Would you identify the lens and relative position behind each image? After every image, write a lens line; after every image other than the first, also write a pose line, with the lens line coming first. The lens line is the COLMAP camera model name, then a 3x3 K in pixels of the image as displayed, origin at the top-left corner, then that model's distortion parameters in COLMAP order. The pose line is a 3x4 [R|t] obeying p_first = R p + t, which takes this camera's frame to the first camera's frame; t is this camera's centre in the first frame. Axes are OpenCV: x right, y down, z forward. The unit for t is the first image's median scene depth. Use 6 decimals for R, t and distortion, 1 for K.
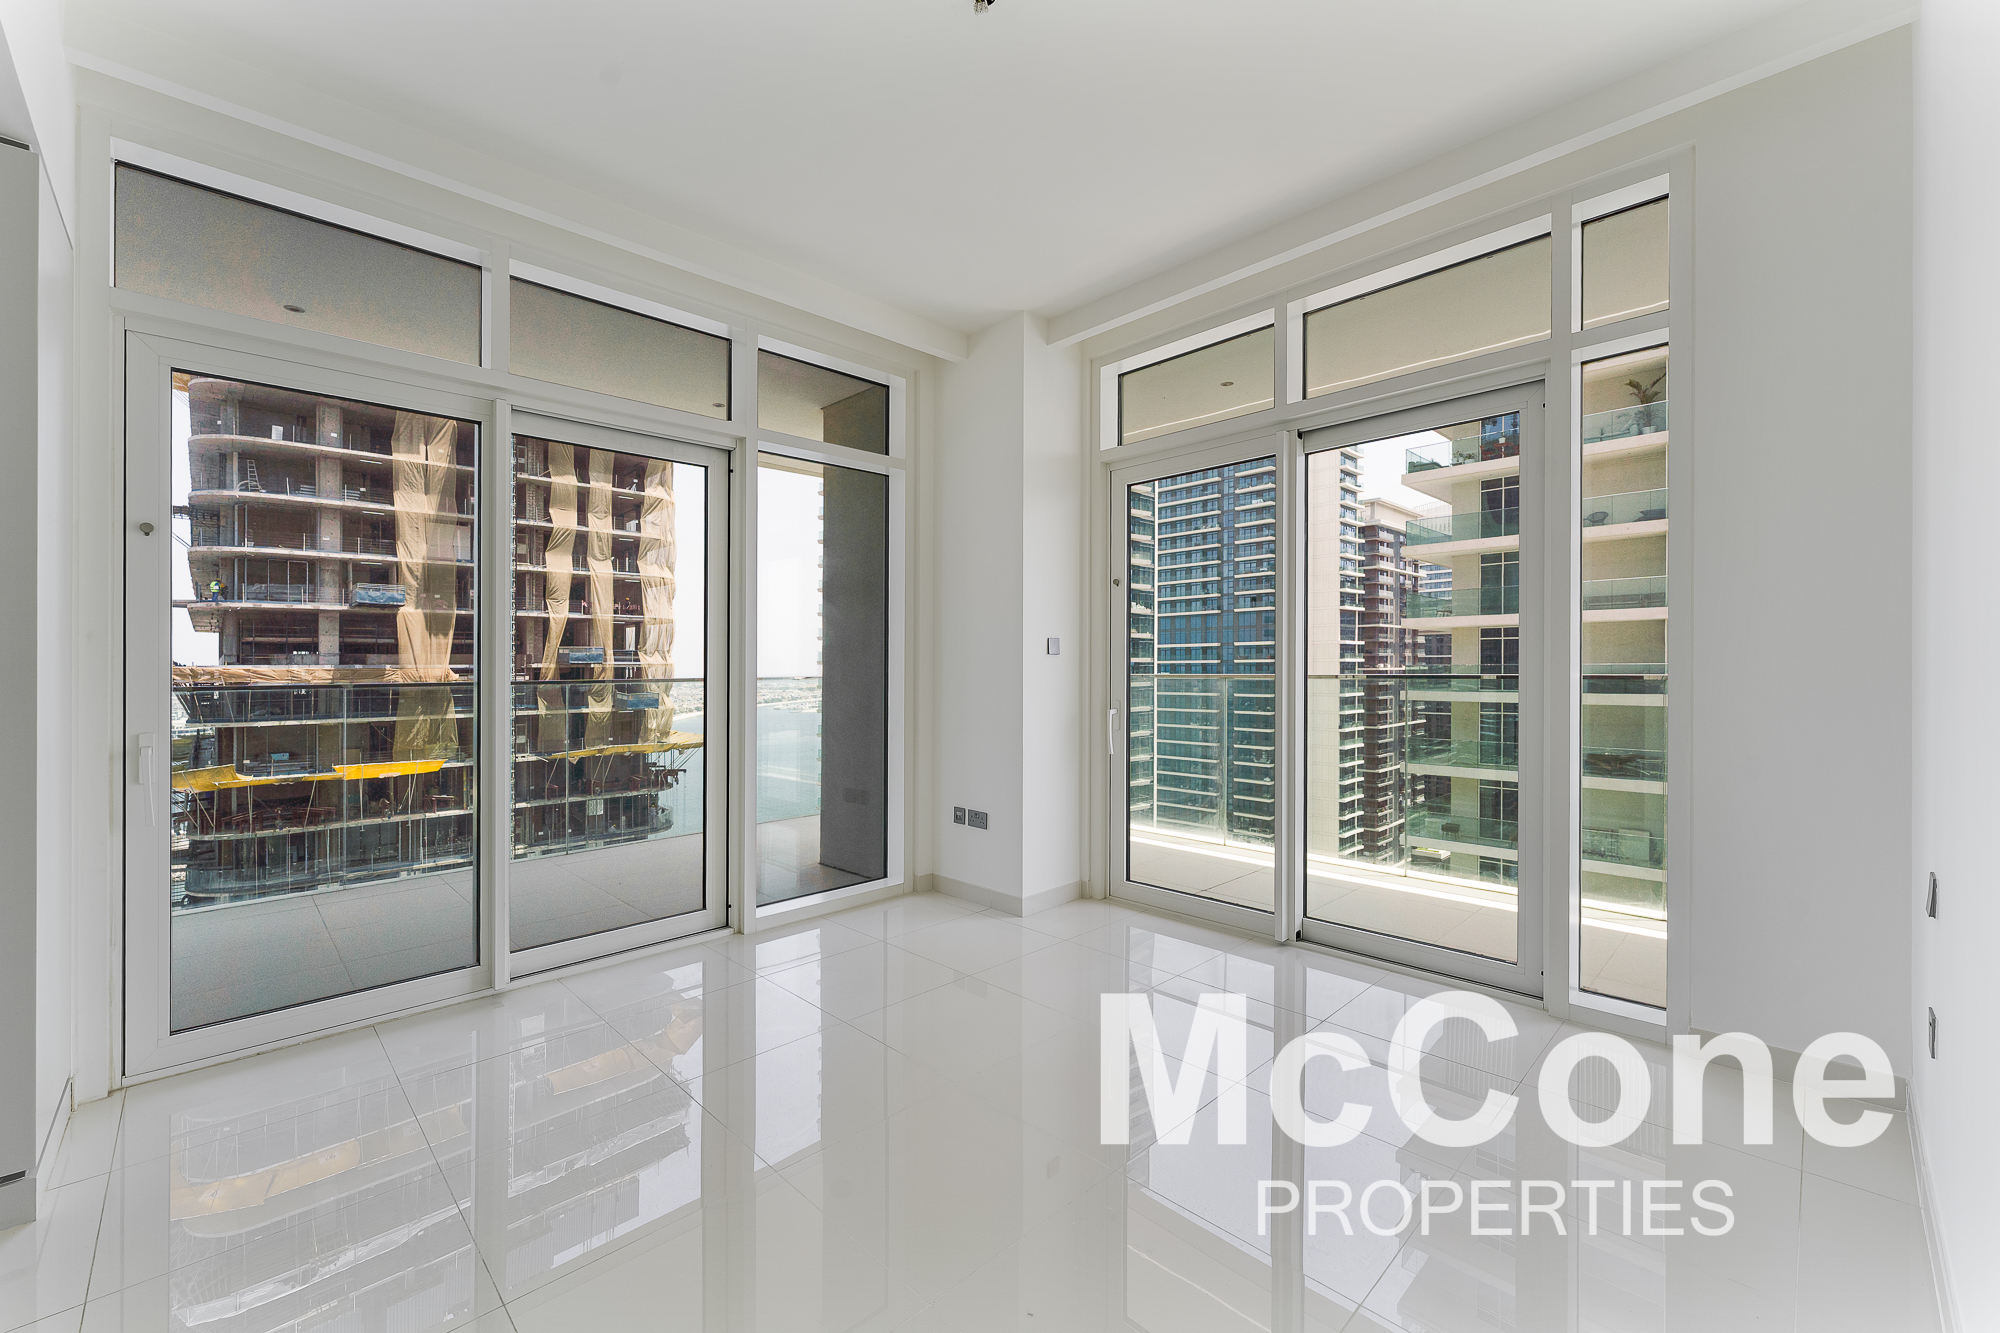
lens RADIAL K [[815.9, 0, 1004.0], [0, 815.9, 635.5], [0, 0, 1]] dist [0.001418, -0.000912]
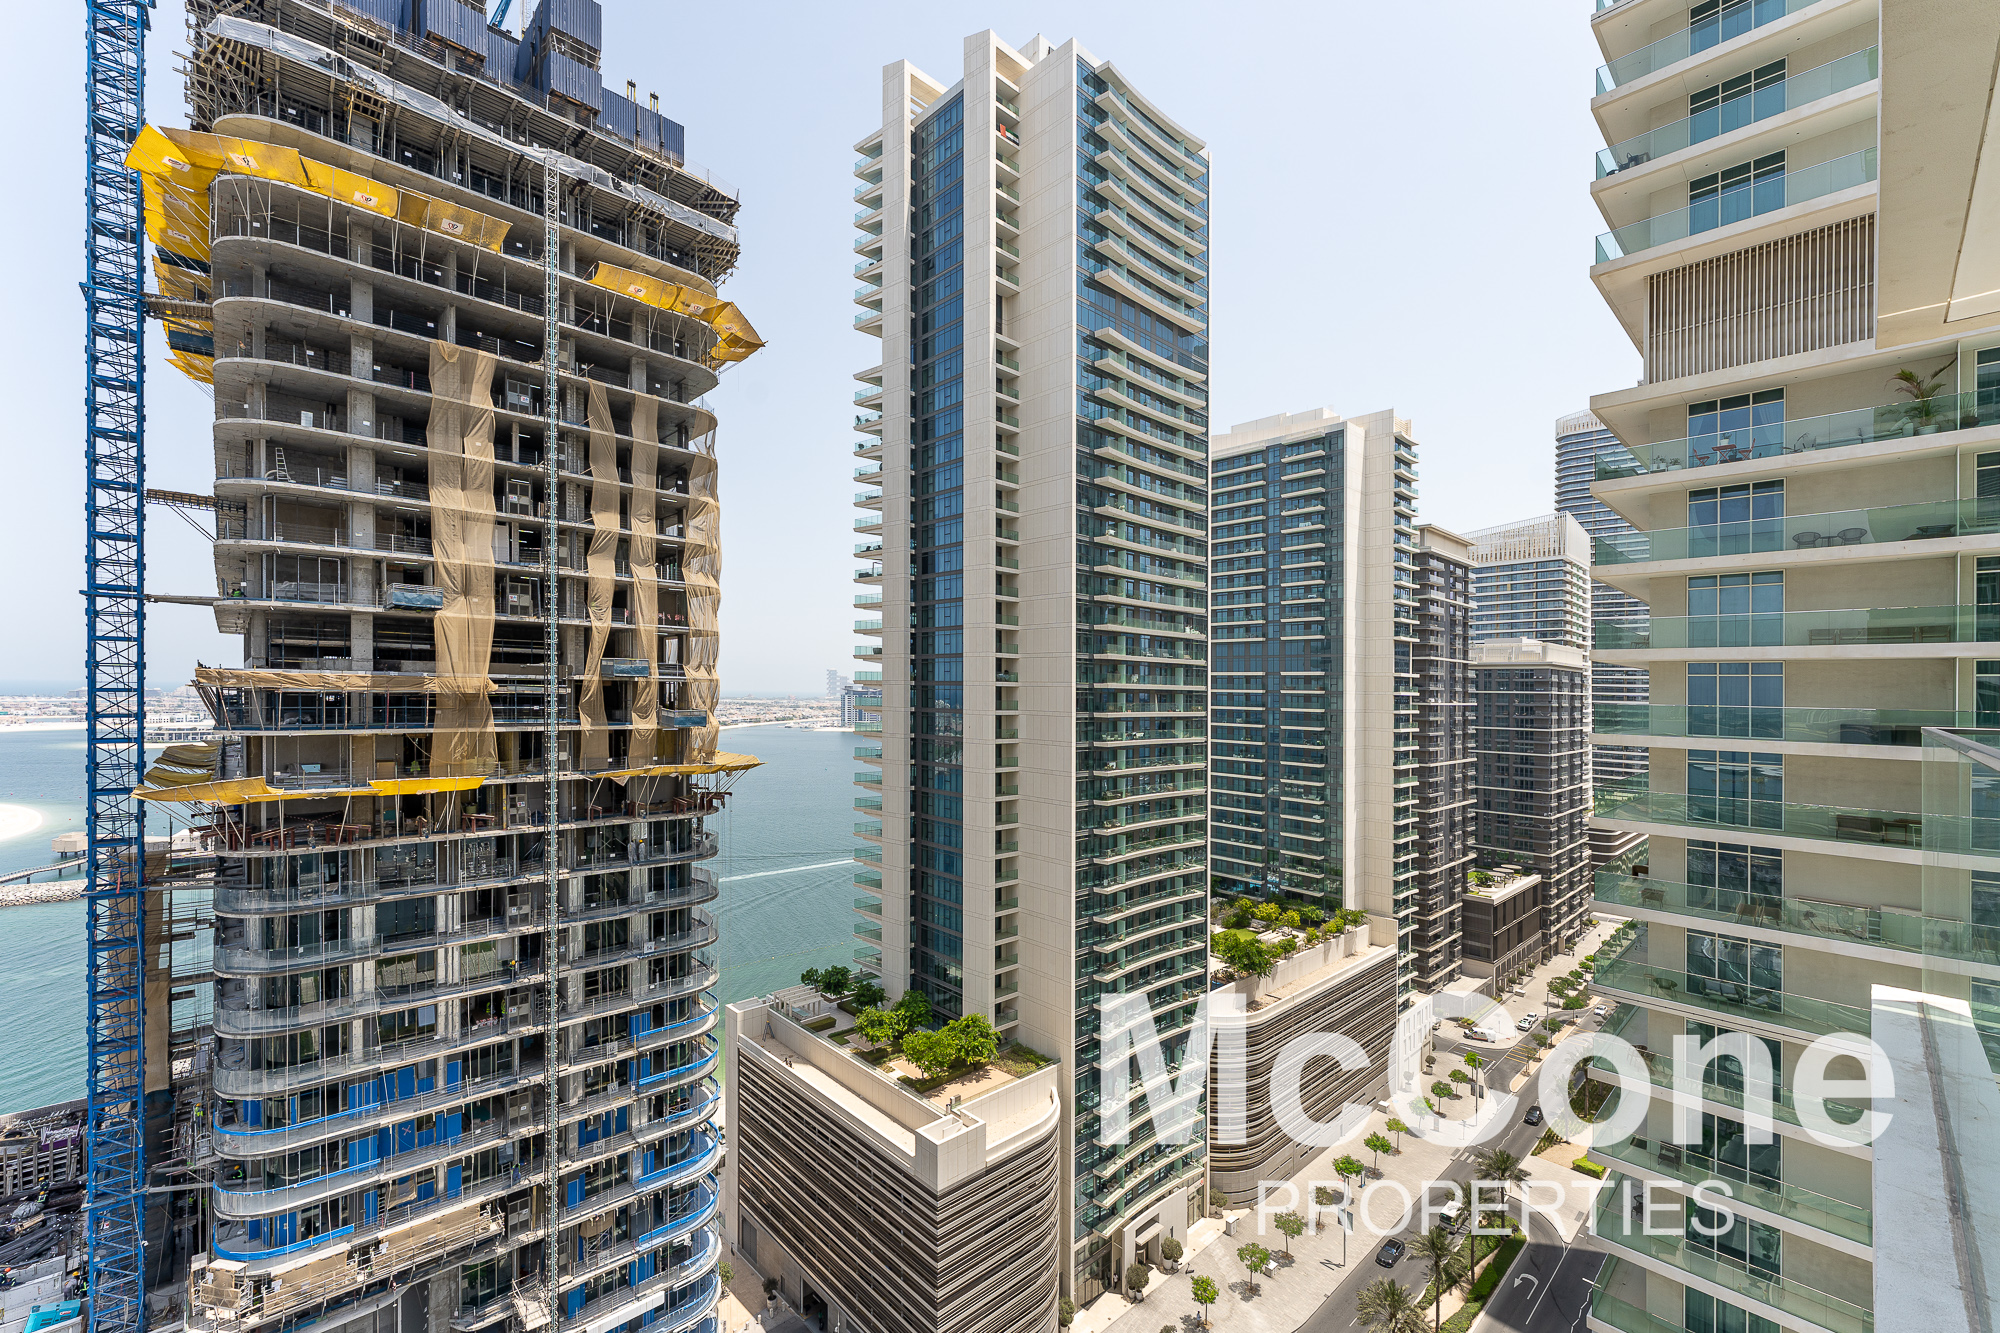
lens RADIAL K [[815.9, 0, 983.0], [0, 815.9, 686.2], [0, 0, 1]] dist [0.001418, -0.000912]
pose [[0.999289, 0.026239, -0.027084, -0.084513], [-0.025318, 0.999108, 0.033811, 0.003414], [0.027947, -0.033102, 0.999061, 0.080824]]
